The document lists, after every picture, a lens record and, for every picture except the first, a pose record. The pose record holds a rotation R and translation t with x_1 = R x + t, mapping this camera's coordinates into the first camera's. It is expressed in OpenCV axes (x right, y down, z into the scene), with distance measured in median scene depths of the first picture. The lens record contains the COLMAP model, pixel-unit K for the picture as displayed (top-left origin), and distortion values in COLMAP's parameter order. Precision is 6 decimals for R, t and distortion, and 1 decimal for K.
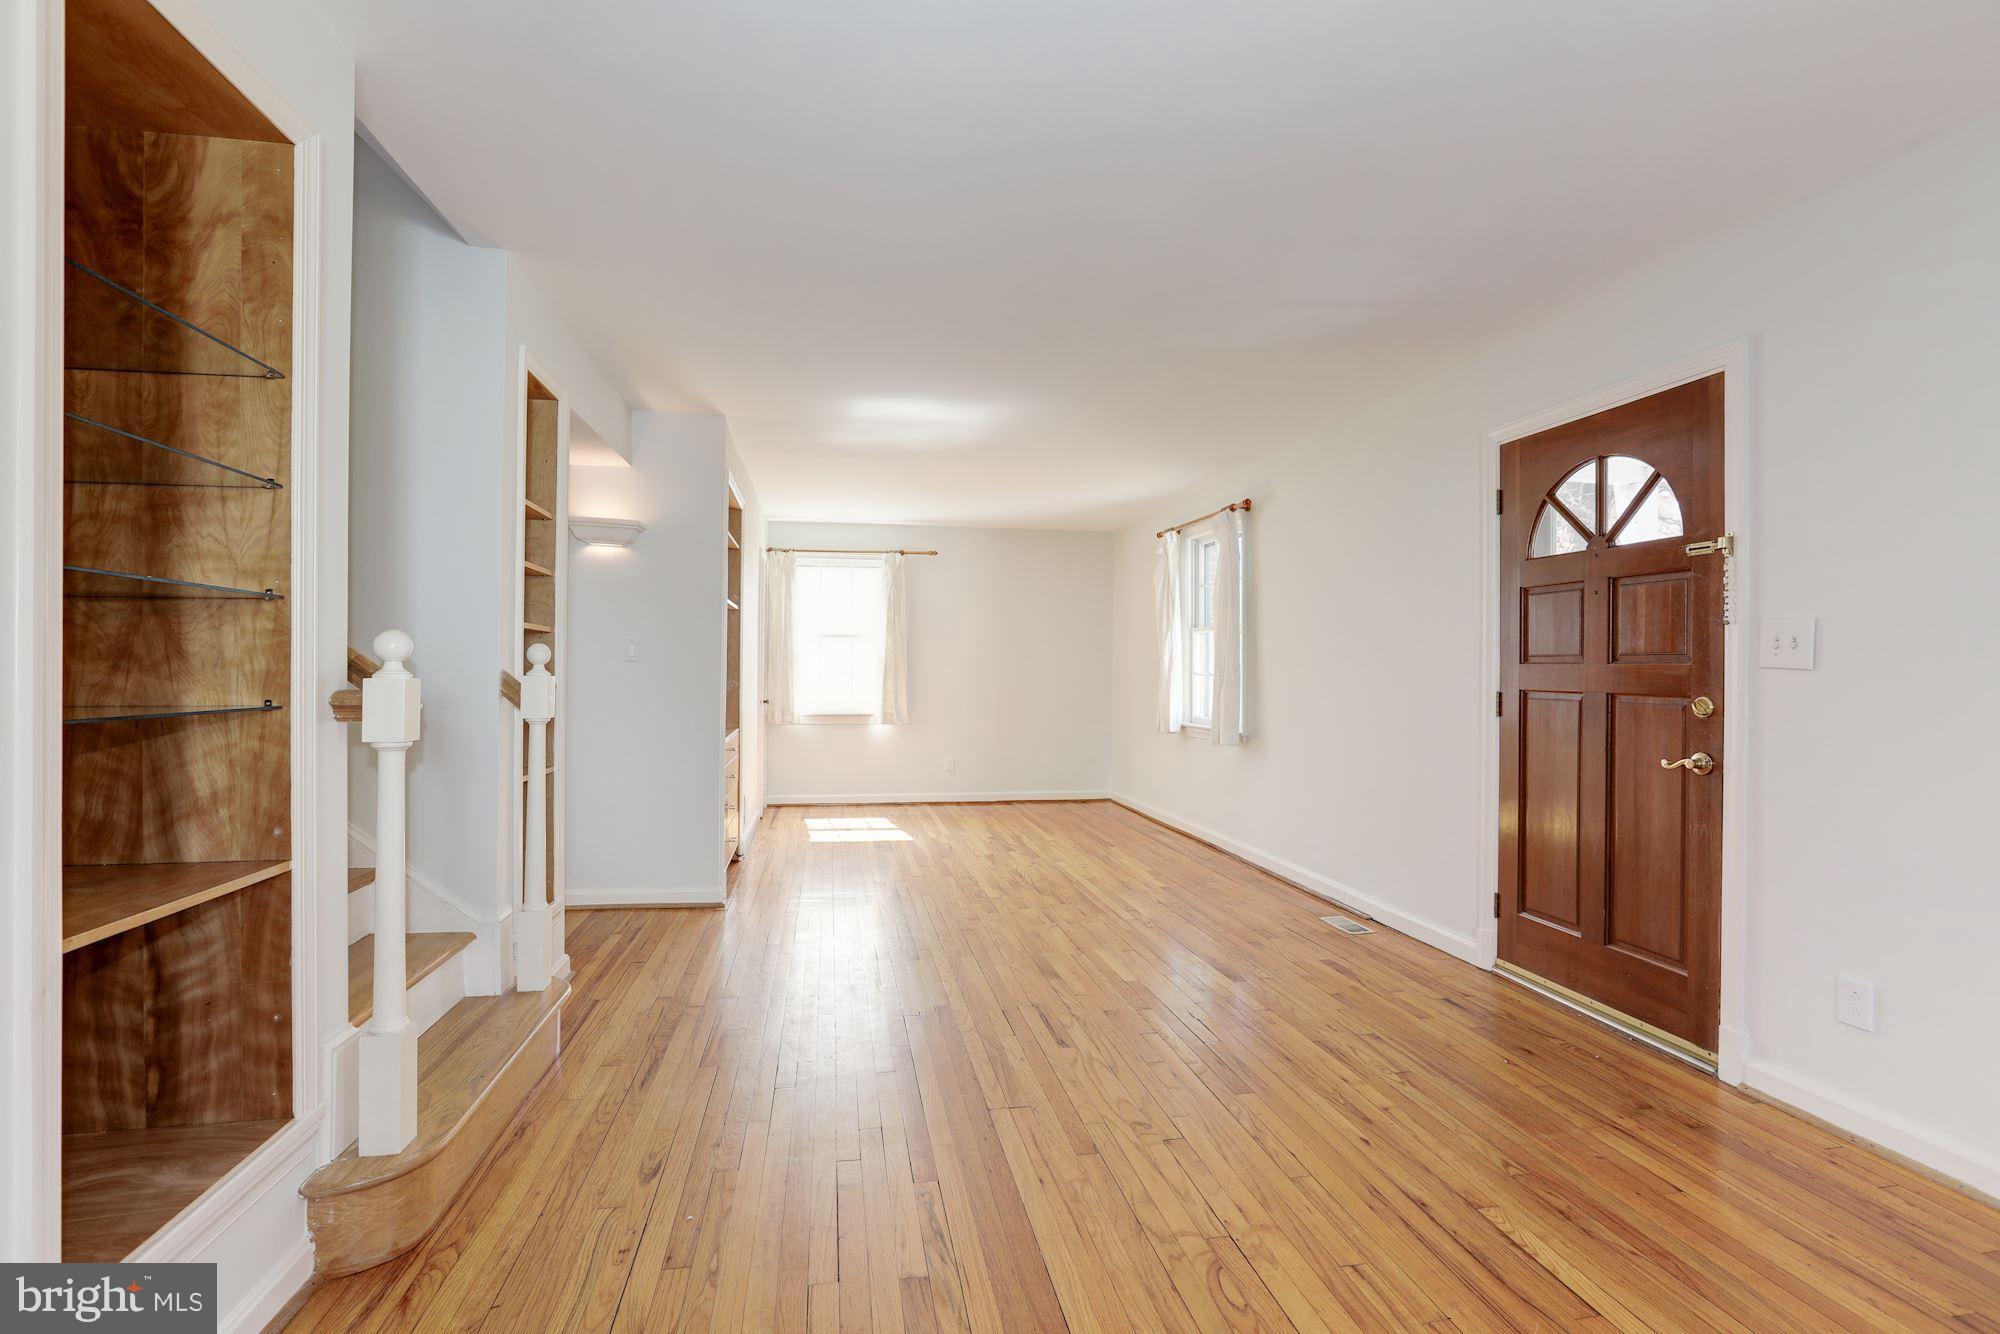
lens RADIAL K [[914.7, 0, 979.6], [0, 914.7, 664.2], [0, 0, 1]] dist [-0.036159, 0.017691]
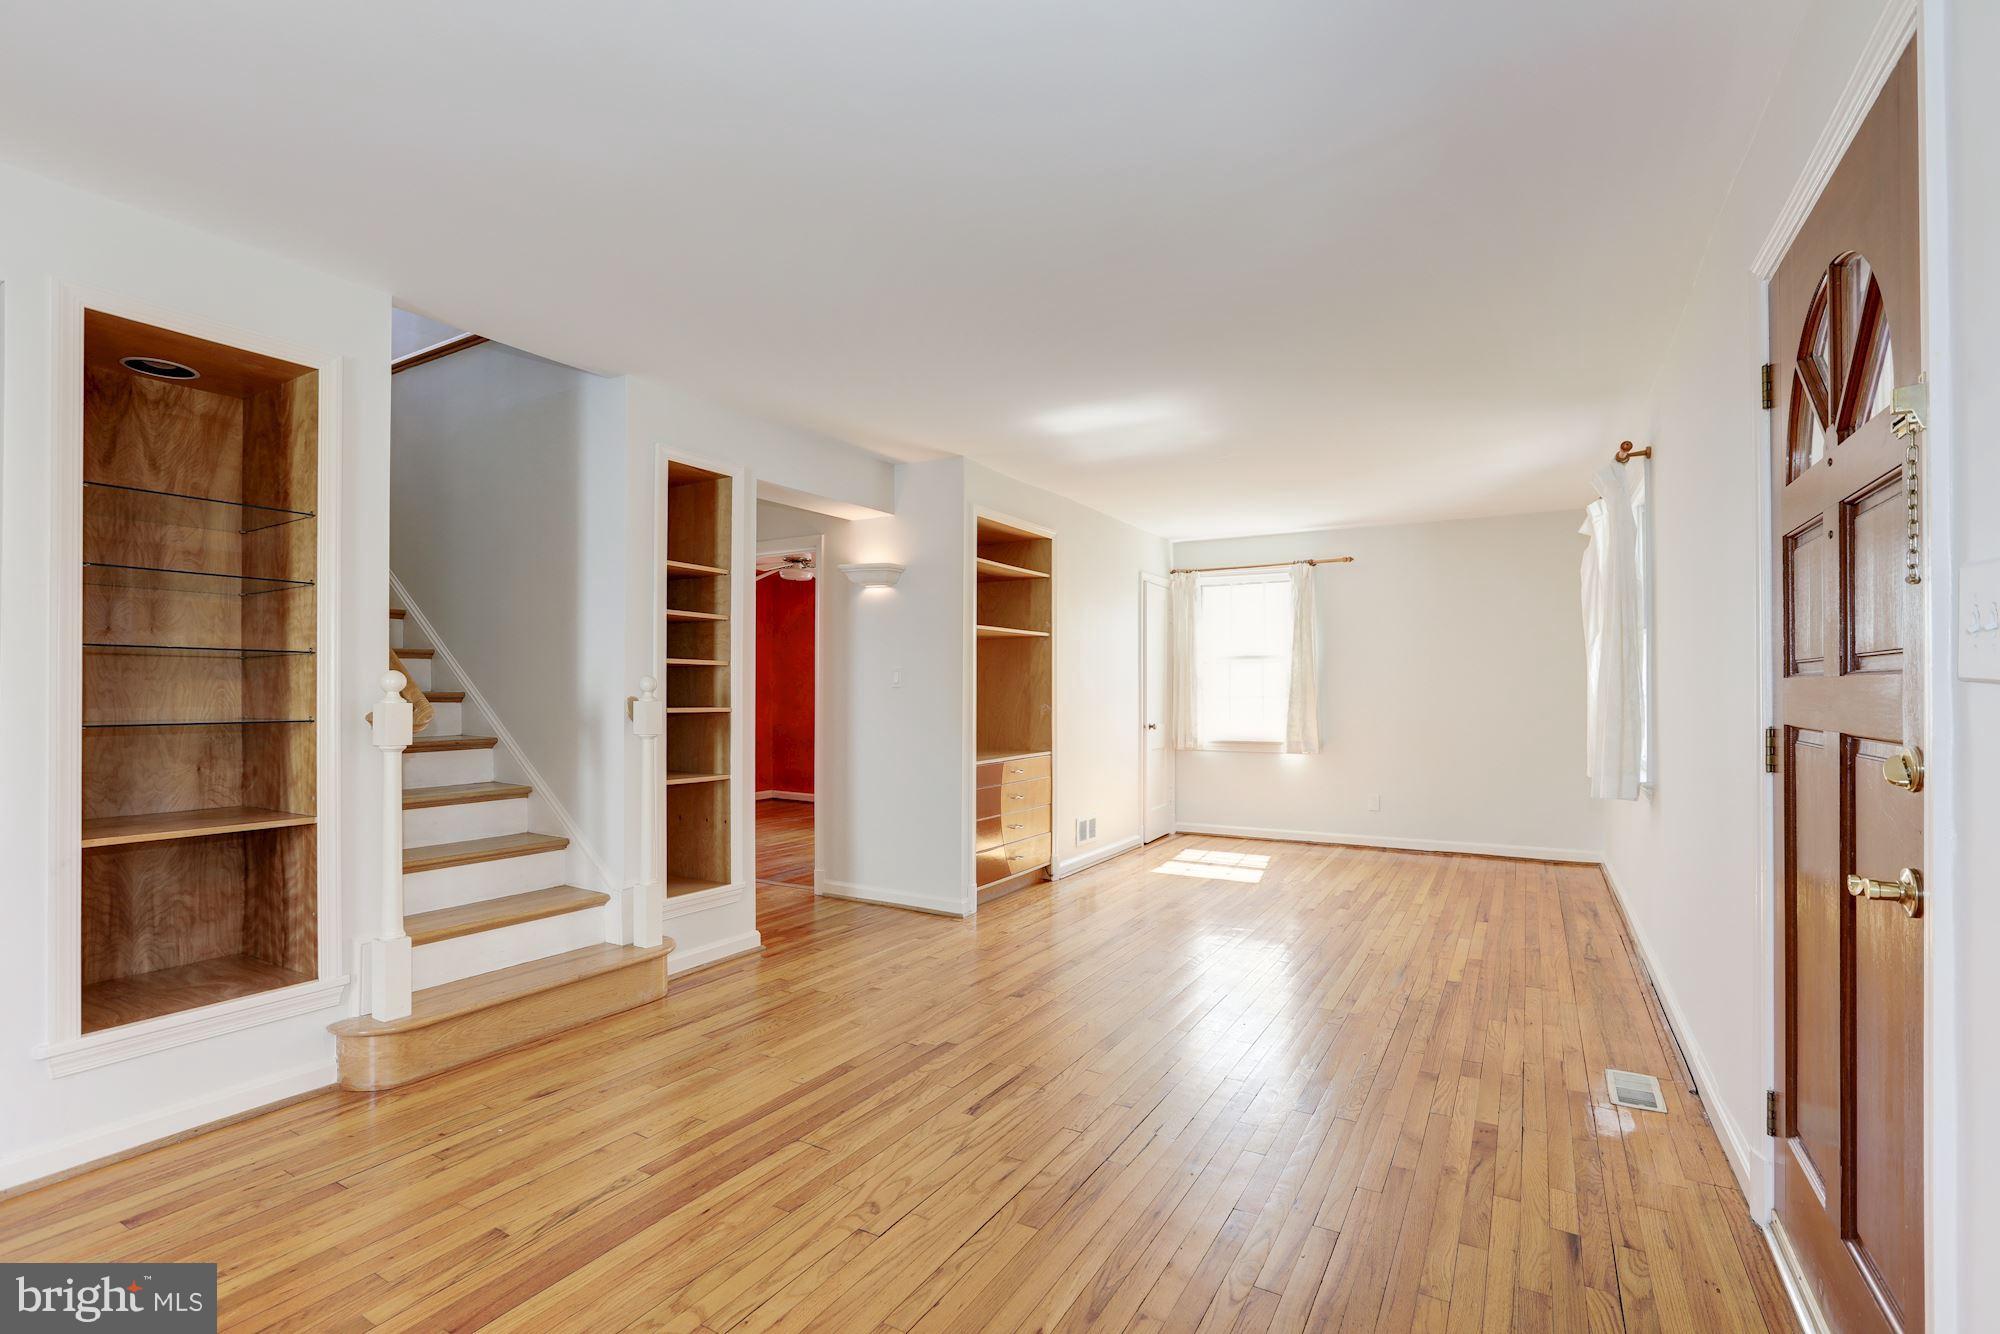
lens RADIAL K [[914.7, 0, 984.5], [0, 914.7, 678.5], [0, 0, 1]] dist [-0.036159, 0.017691]
pose [[0.762526, -0.014988, -0.646784, 0.558288], [0.008225, 0.999875, -0.013474, 0.002522], [0.646905, 0.004955, 0.762554, 0.260961]]
